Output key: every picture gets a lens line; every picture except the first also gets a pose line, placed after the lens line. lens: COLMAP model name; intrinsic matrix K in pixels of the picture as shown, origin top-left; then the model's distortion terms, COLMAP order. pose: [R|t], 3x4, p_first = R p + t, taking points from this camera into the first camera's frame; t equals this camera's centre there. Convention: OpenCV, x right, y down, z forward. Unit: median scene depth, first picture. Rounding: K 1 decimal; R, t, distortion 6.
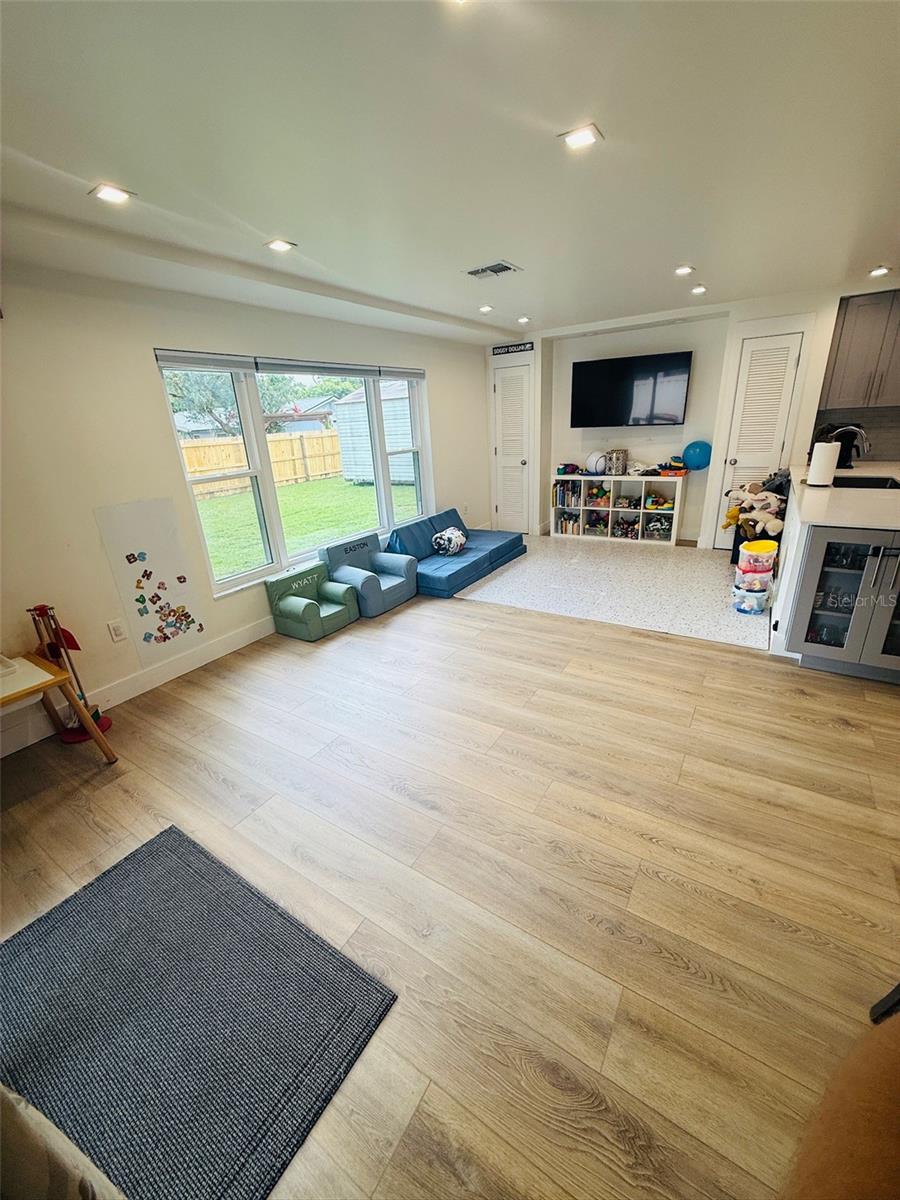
lens RADIAL K [[478.0, 0, 450.0], [0, 478.0, 600.0], [0, 0, 1]] dist [0.000655, 0.000172]
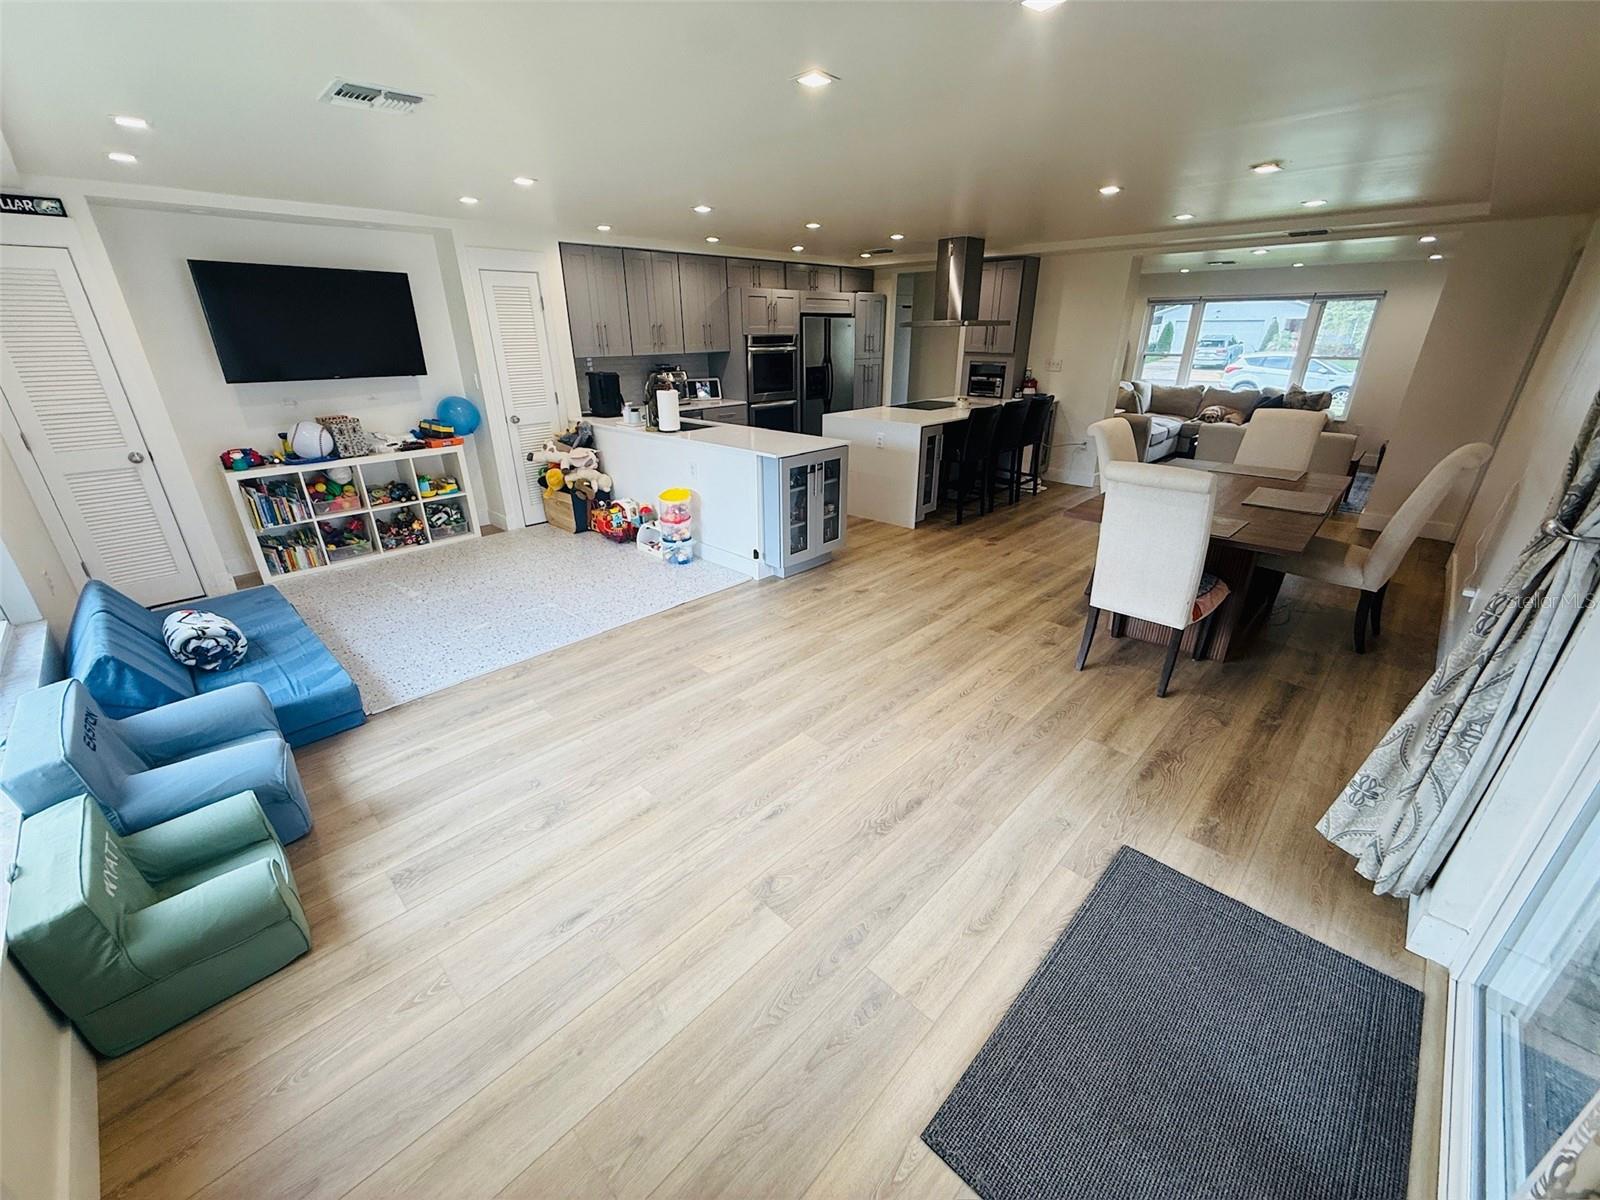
lens RADIAL K [[637.3, 0, 795.7], [0, 637.3, 604.6], [0, 0, 1]] dist [0.000655, 0.000172]
pose [[0.200001, -0.339307, 0.919168, -0.496730], [0.344722, 0.902511, 0.258150, -0.135206], [-0.917151, 0.265227, 0.297470, 0.358712]]
